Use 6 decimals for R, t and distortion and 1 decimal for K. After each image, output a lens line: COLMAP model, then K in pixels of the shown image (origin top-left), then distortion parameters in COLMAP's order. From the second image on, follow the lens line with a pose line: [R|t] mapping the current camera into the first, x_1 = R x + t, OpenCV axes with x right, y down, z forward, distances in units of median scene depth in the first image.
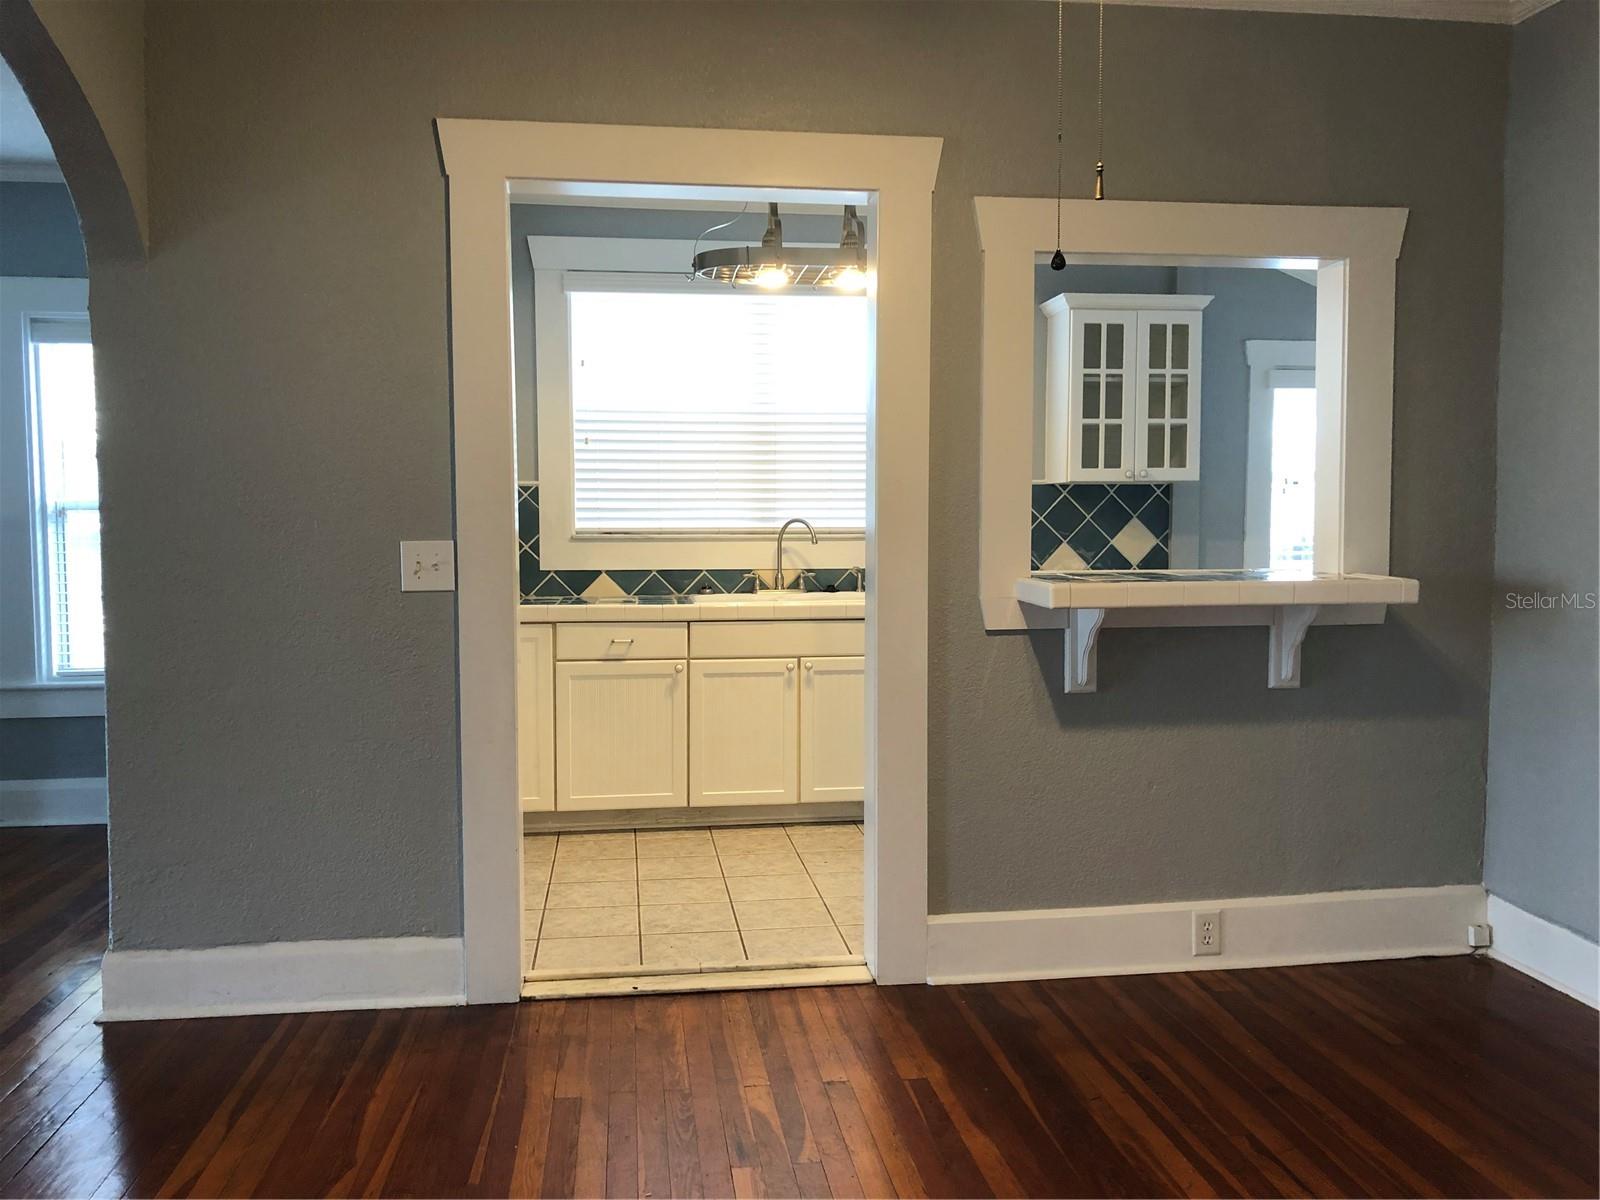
lens RADIAL K [[1307.2, 0, 799.6], [0, 1307.2, 601.1], [0, 0, 1]] dist [0.029804, -0.029742]
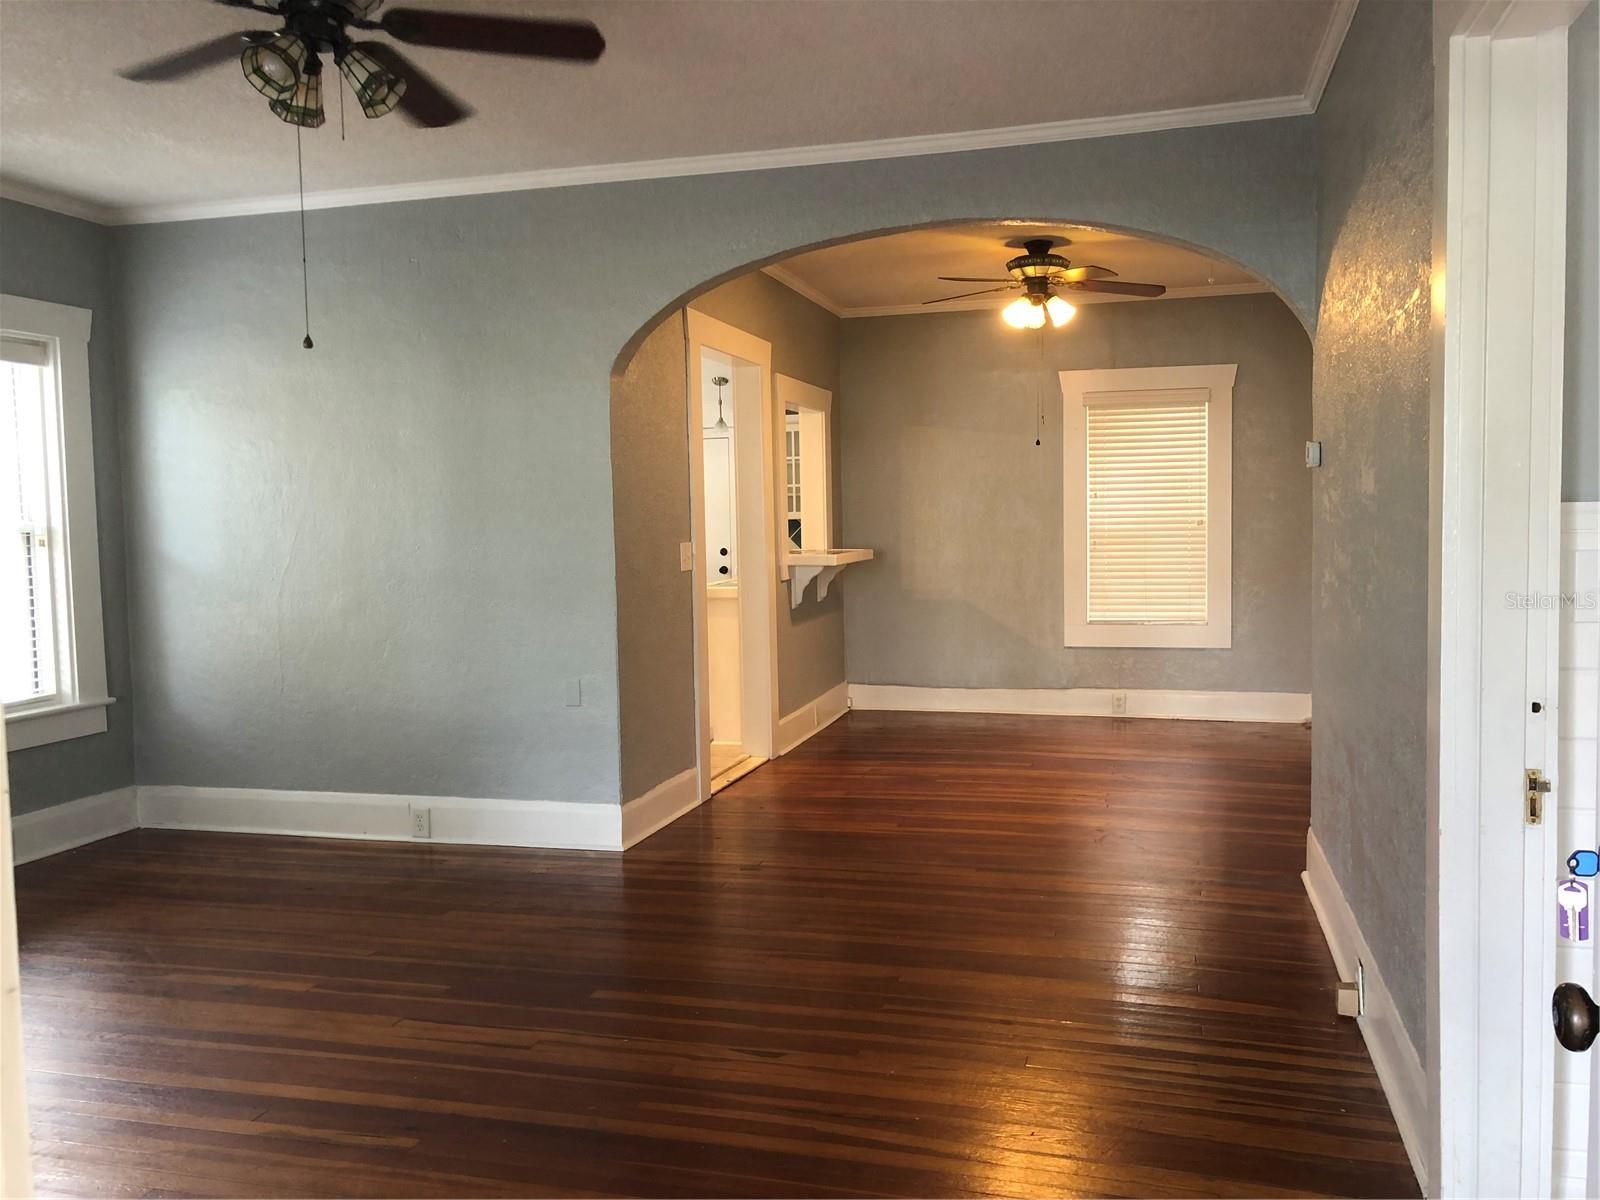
lens RADIAL K [[1307.2, 0, 794.4], [0, 1307.2, 605.6], [0, 0, 1]] dist [0.029804, -0.029742]
pose [[0.400071, -0.069694, 0.913830, -1.847966], [0.076159, 0.996184, 0.042632, -0.026927], [-0.913314, 0.052541, 0.403852, 0.150092]]
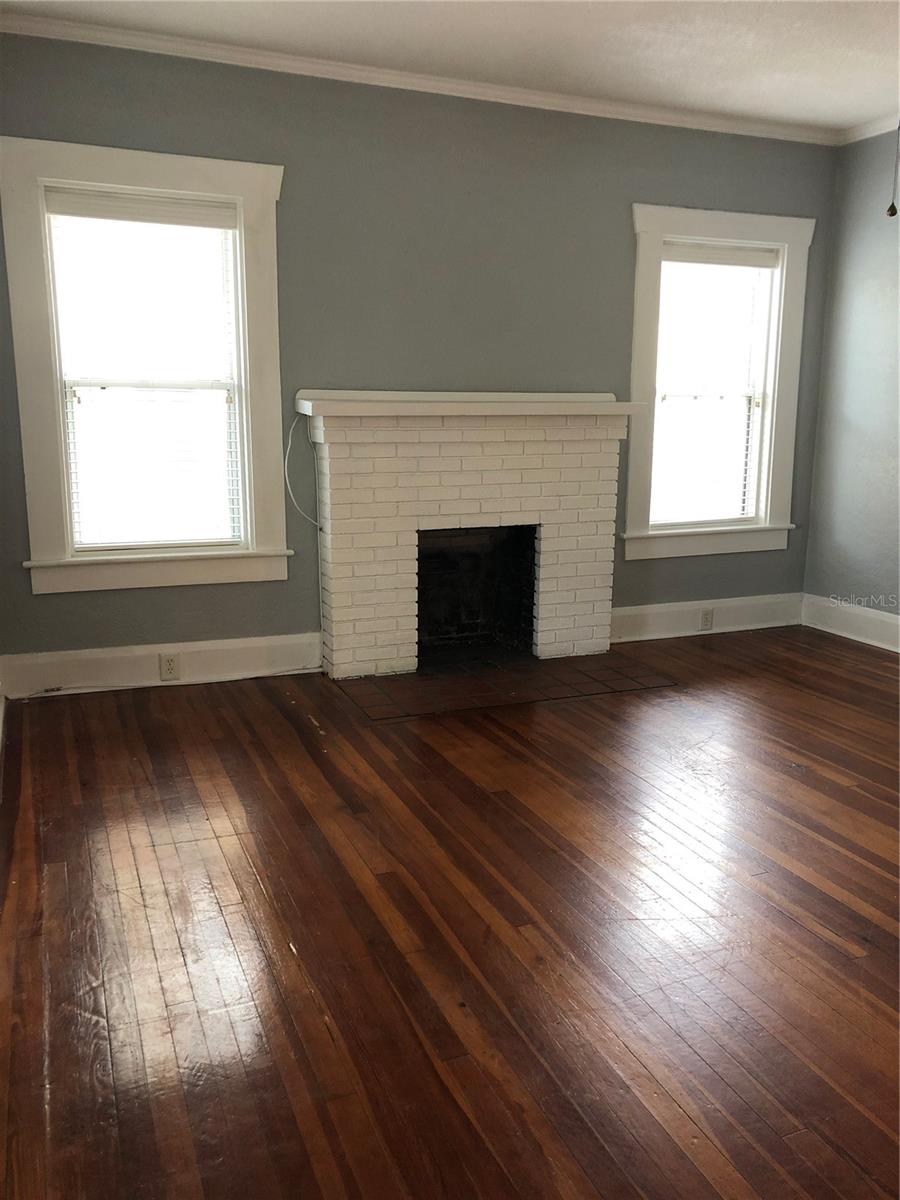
lens RADIAL K [[980.4, 0, 441.5], [0, 980.4, 591.3], [0, 0, 1]] dist [0.029804, -0.029742]
pose [[0.968401, -0.045226, 0.245265, -1.652902], [0.013253, 0.991363, 0.130475, -0.016904], [-0.249047, -0.123101, 0.960636, 0.164948]]
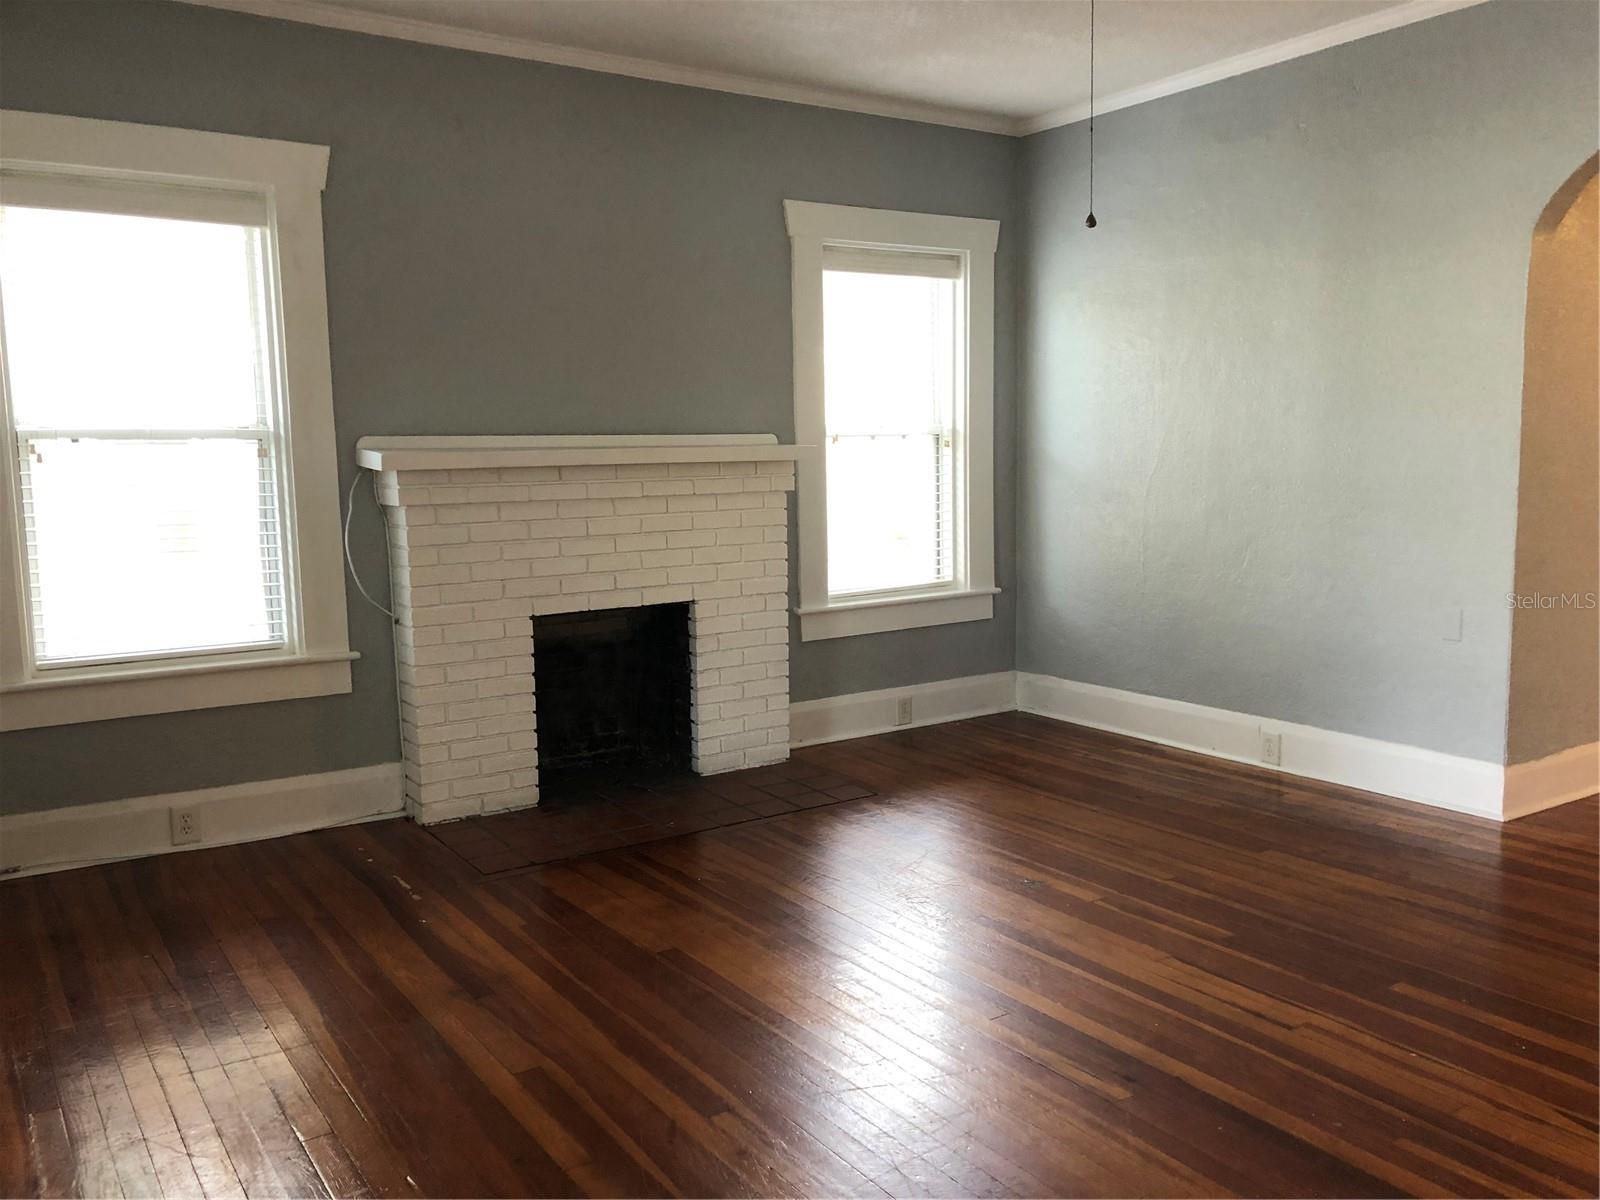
lens RADIAL K [[1307.2, 0, 796.2], [0, 1307.2, 604.5], [0, 0, 1]] dist [0.029804, -0.029742]
pose [[0.899445, -0.072231, 0.431025, -1.691603], [0.047113, 0.996525, 0.068683, -0.018046], [-0.434488, -0.041470, 0.899722, 0.131030]]
